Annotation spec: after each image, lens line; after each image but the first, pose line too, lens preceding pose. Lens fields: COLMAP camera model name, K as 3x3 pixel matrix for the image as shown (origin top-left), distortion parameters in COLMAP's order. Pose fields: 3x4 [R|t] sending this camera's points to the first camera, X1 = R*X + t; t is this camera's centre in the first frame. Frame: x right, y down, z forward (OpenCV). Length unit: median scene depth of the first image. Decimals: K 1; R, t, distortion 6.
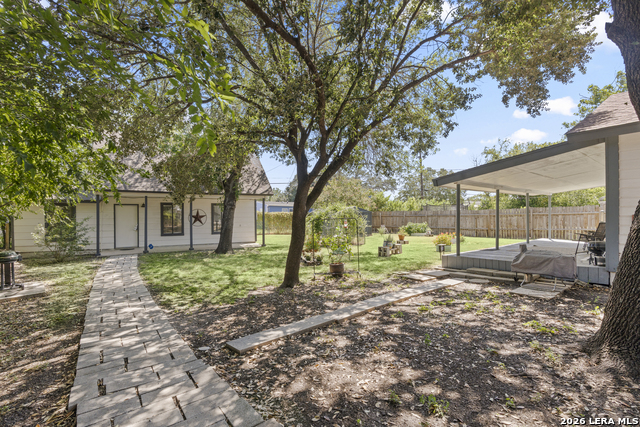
lens RADIAL K [[302.8, 0, 320.0], [0, 302.8, 213.5], [0, 0, 1]] dist [0.002155, 0.000495]
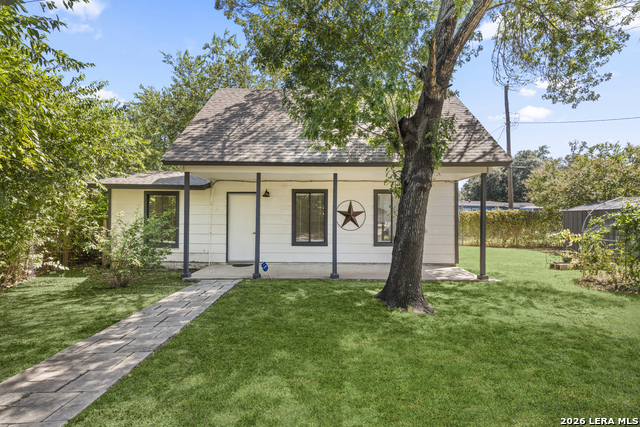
lens RADIAL K [[302.8, 0, 320.0], [0, 302.8, 213.5], [0, 0, 1]] dist [0.002155, 0.000495]
pose [[0.863200, 0.005990, -0.504827, -0.178043], [-0.011451, 0.999905, -0.007716, 0.015891], [0.504732, 0.012441, 0.863186, 0.514465]]
